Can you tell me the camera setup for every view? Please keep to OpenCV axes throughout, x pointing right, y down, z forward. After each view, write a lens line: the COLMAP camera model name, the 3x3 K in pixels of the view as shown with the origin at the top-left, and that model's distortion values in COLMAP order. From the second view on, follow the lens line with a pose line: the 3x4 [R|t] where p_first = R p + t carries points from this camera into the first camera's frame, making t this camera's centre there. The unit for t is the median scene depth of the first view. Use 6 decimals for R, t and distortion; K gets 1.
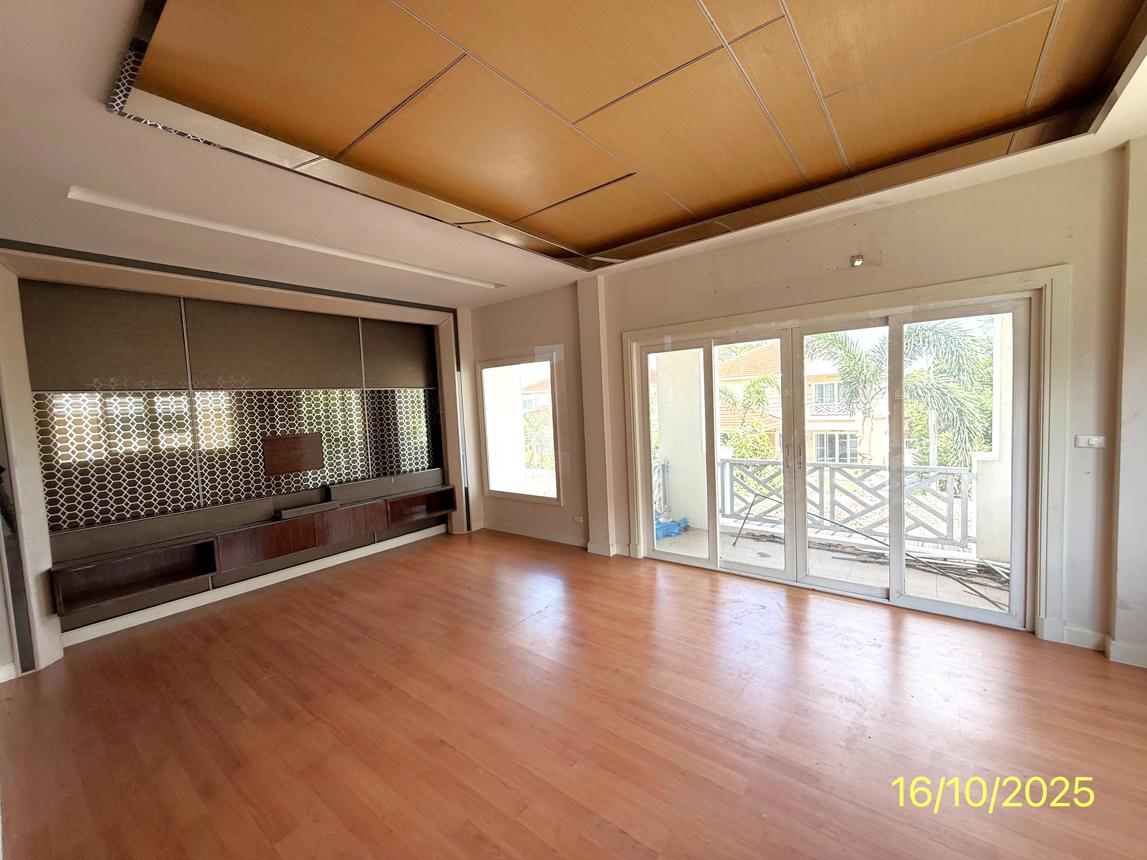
lens RADIAL K [[459.9, 0, 572.9], [0, 459.9, 430.9], [0, 0, 1]] dist [-0.000726, 0.000090]
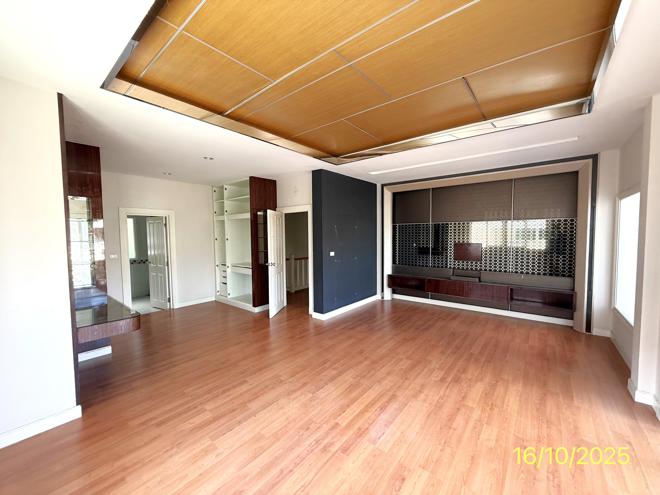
lens RADIAL K [[264.6, 0, 329.6], [0, 264.6, 248.0], [0, 0, 1]] dist [-0.000726, 0.000090]
pose [[-0.021704, 0.100116, -0.994739, 0.653531], [-0.052234, 0.993501, 0.101131, -0.062706], [0.998399, 0.054154, -0.016334, 0.404674]]
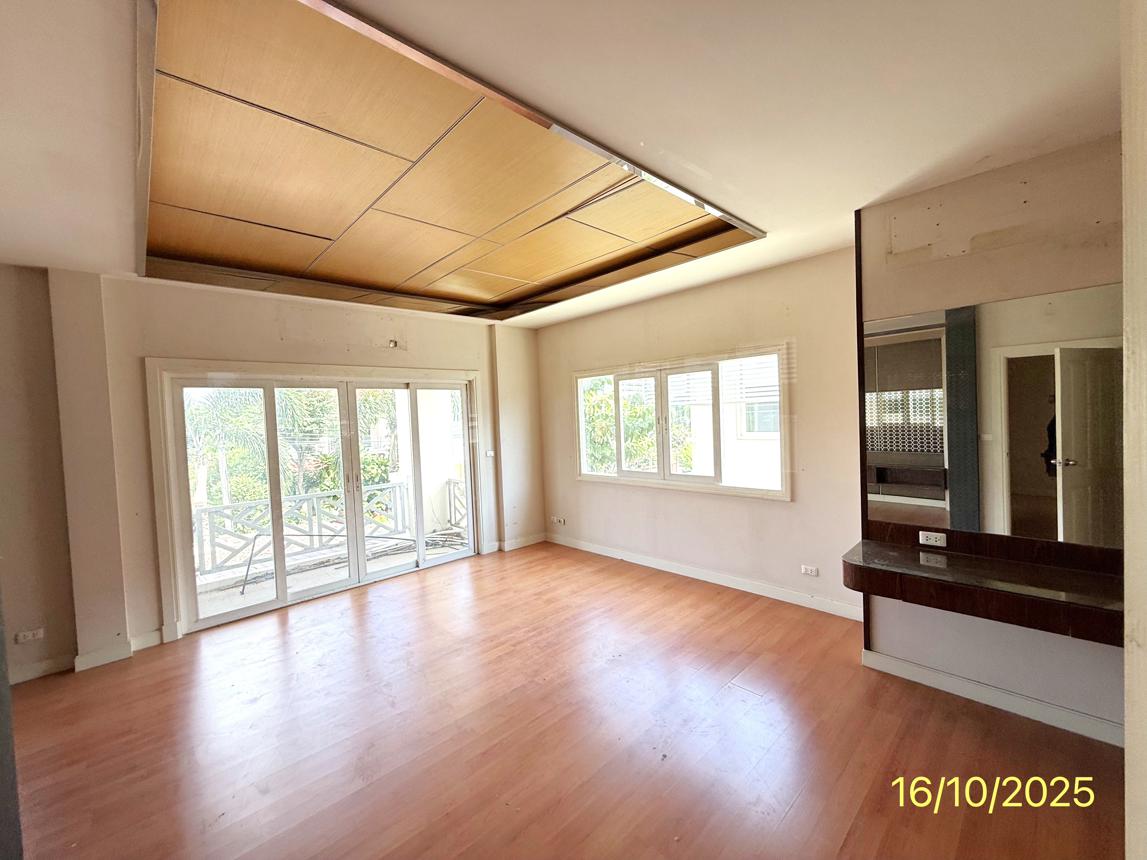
lens RADIAL K [[459.9, 0, 572.9], [0, 459.9, 430.9], [0, 0, 1]] dist [-0.000726, 0.000090]
pose [[0.144608, 0.009805, 0.989441, -0.593764], [0.099106, 0.994779, -0.024342, 0.004387], [-0.984513, 0.101580, 0.142881, 0.183098]]
